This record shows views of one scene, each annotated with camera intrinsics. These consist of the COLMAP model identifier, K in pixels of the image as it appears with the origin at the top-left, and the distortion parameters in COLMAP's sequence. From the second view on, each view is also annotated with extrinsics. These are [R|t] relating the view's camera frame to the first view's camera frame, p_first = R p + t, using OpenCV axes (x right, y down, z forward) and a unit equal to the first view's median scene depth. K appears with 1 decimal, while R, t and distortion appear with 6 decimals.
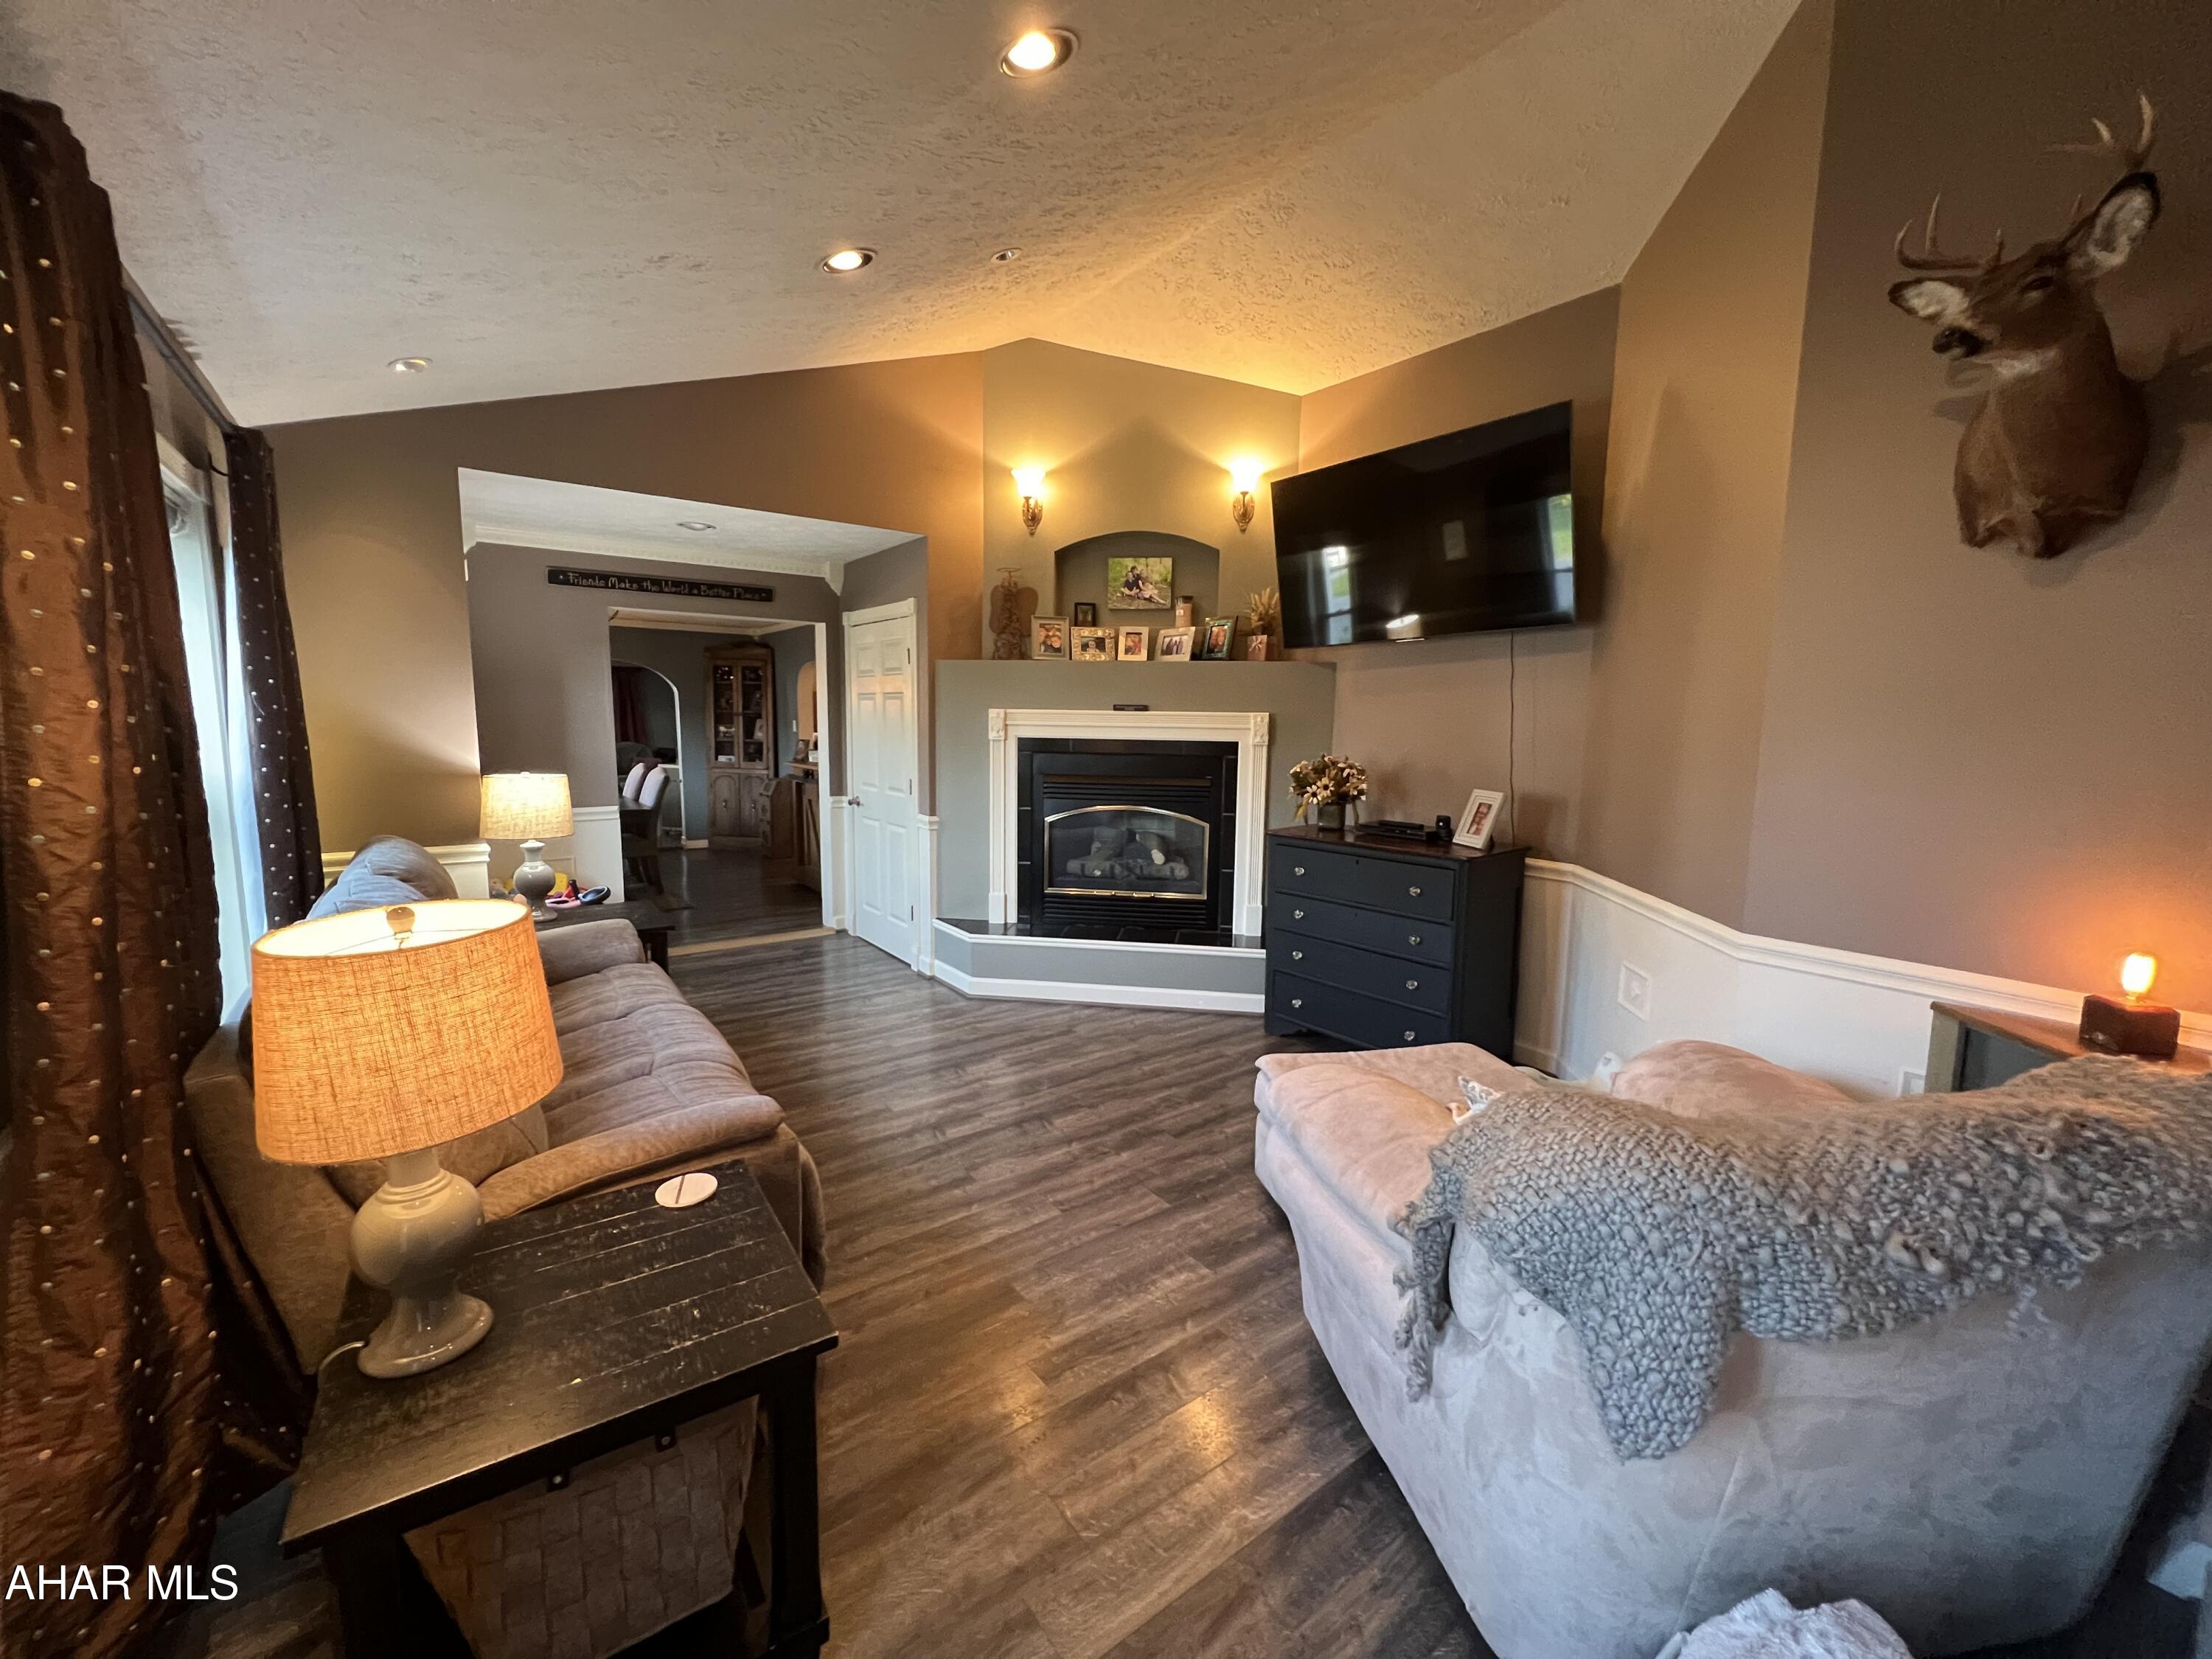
lens RADIAL K [[886.7, 0, 1101.0], [0, 886.7, 824.6], [0, 0, 1]] dist [-0.002436, 0.001009]
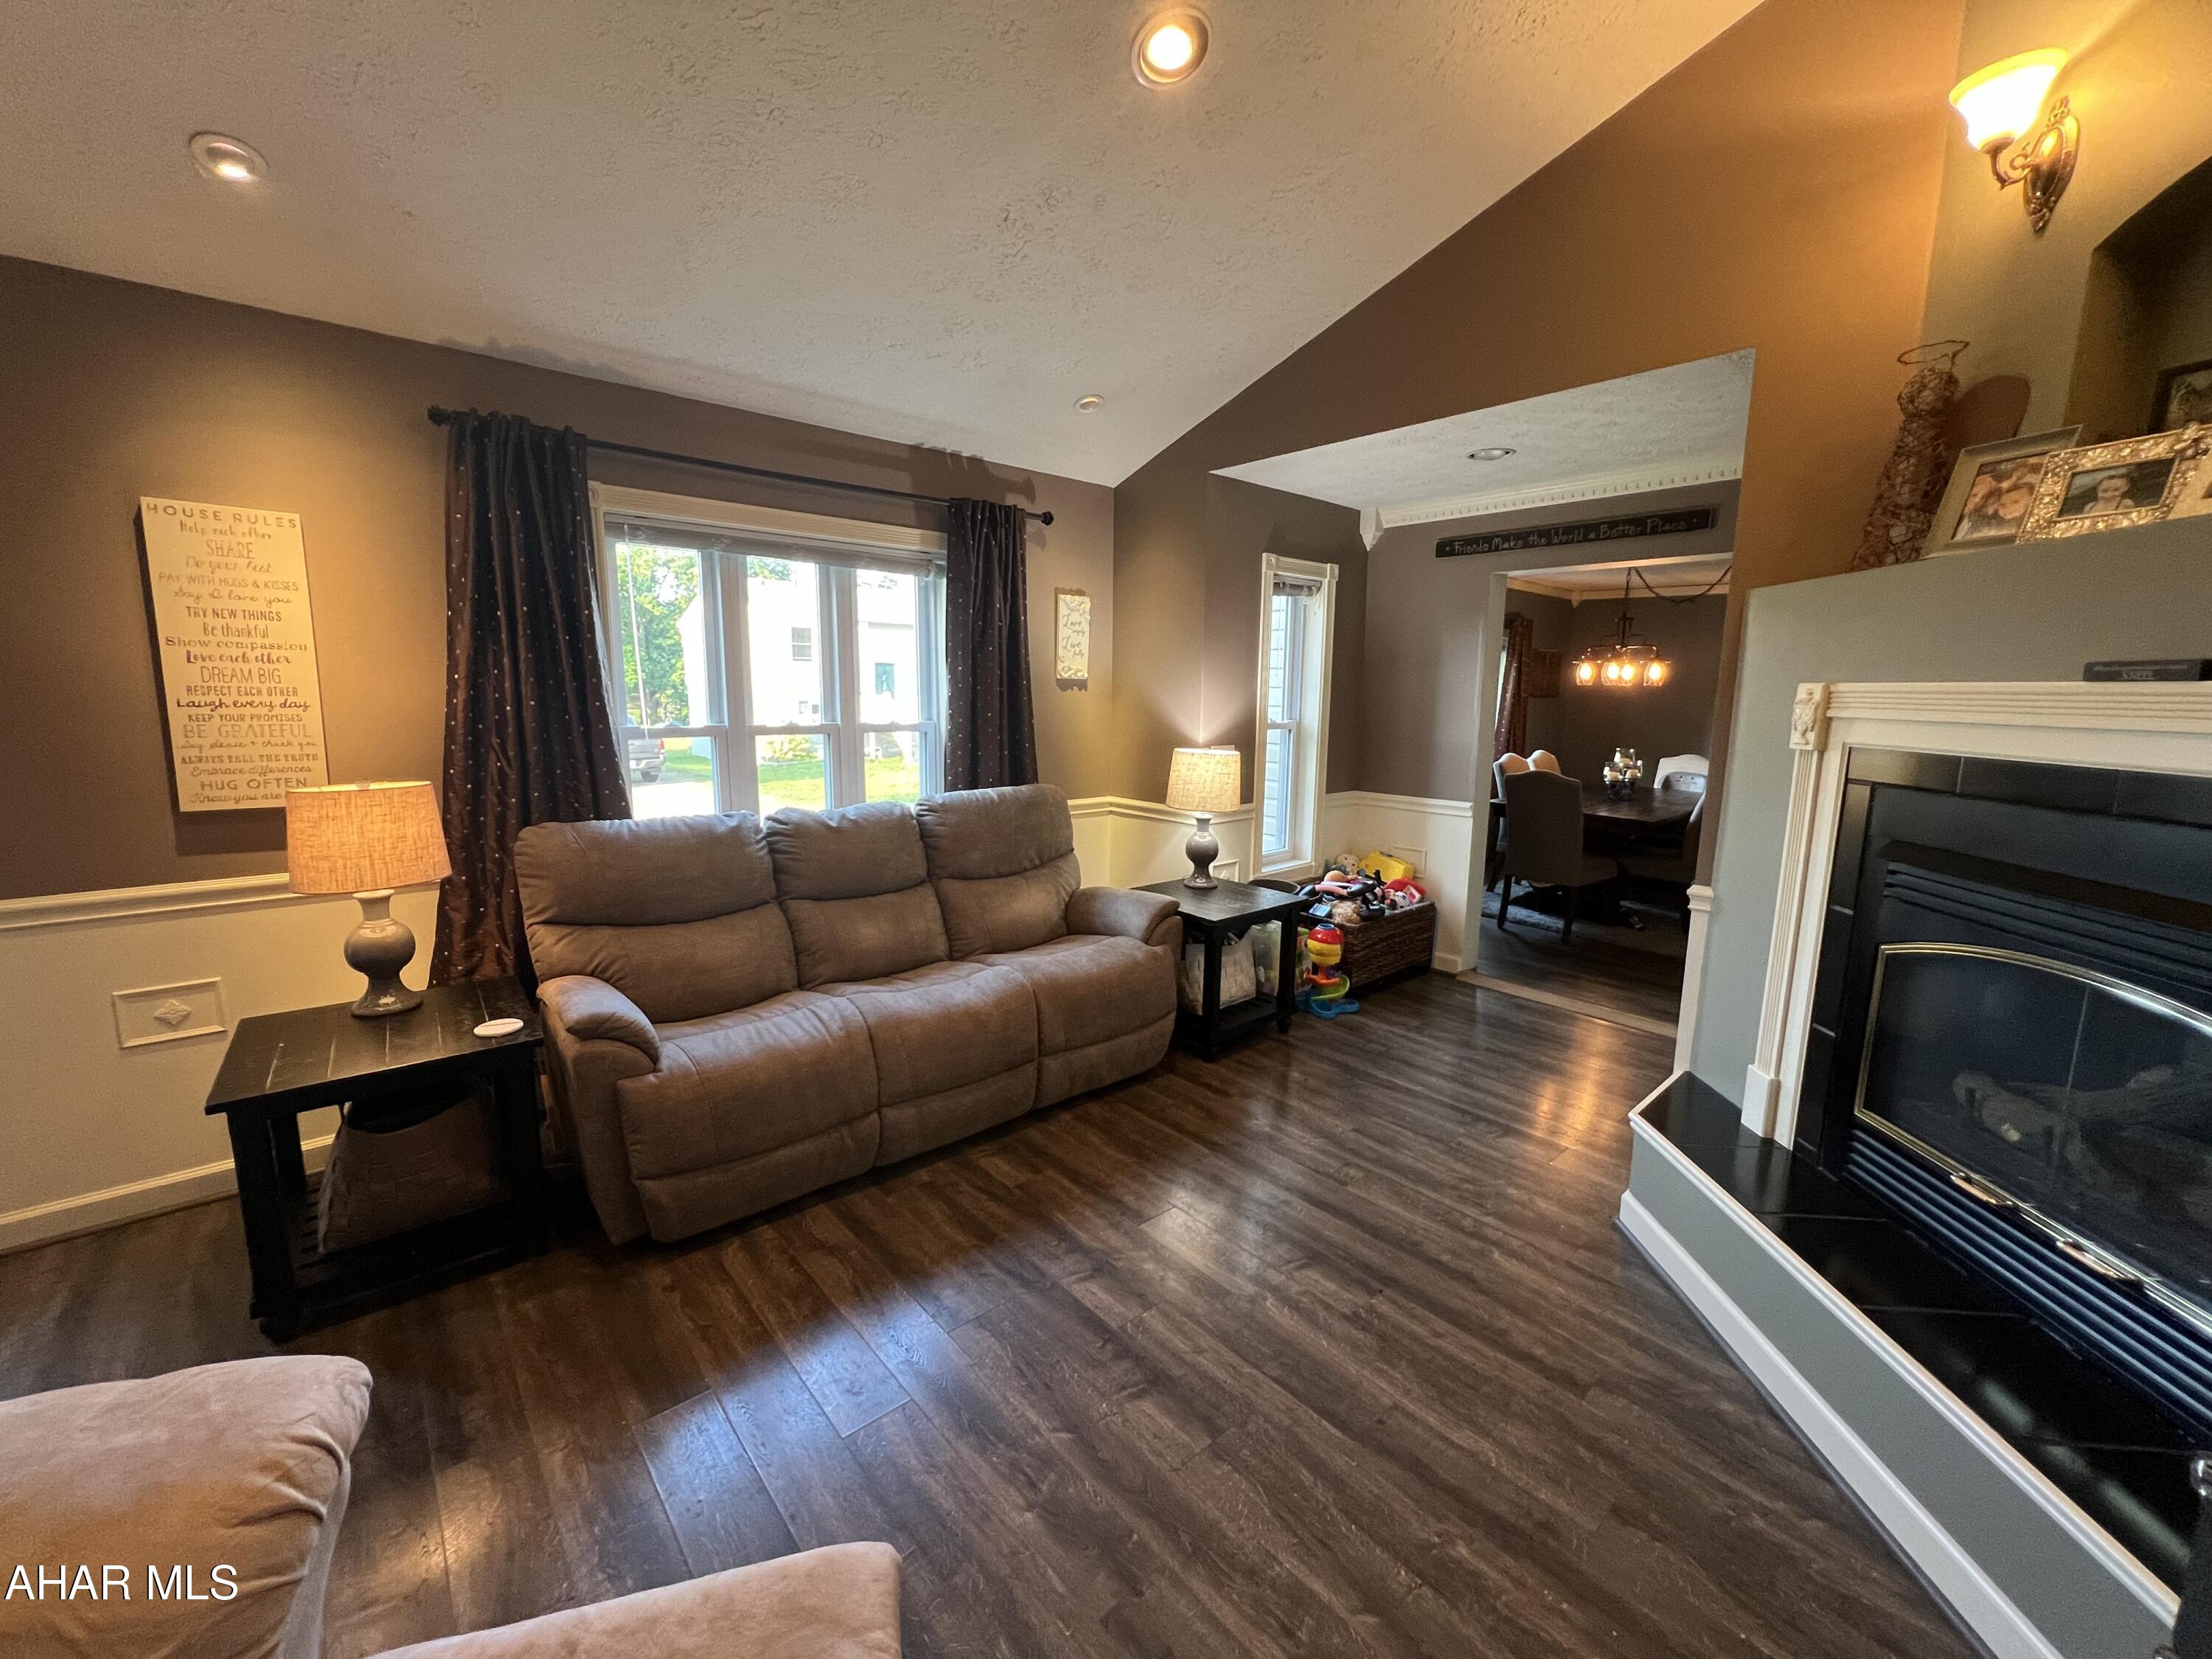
lens RADIAL K [[886.7, 0, 1105.4], [0, 886.7, 832.1], [0, 0, 1]] dist [-0.002436, 0.001009]
pose [[0.086073, 0.145721, -0.985574, 0.310435], [-0.135706, 0.981740, 0.133303, -0.066157], [0.987003, 0.122275, 0.104276, 0.597438]]
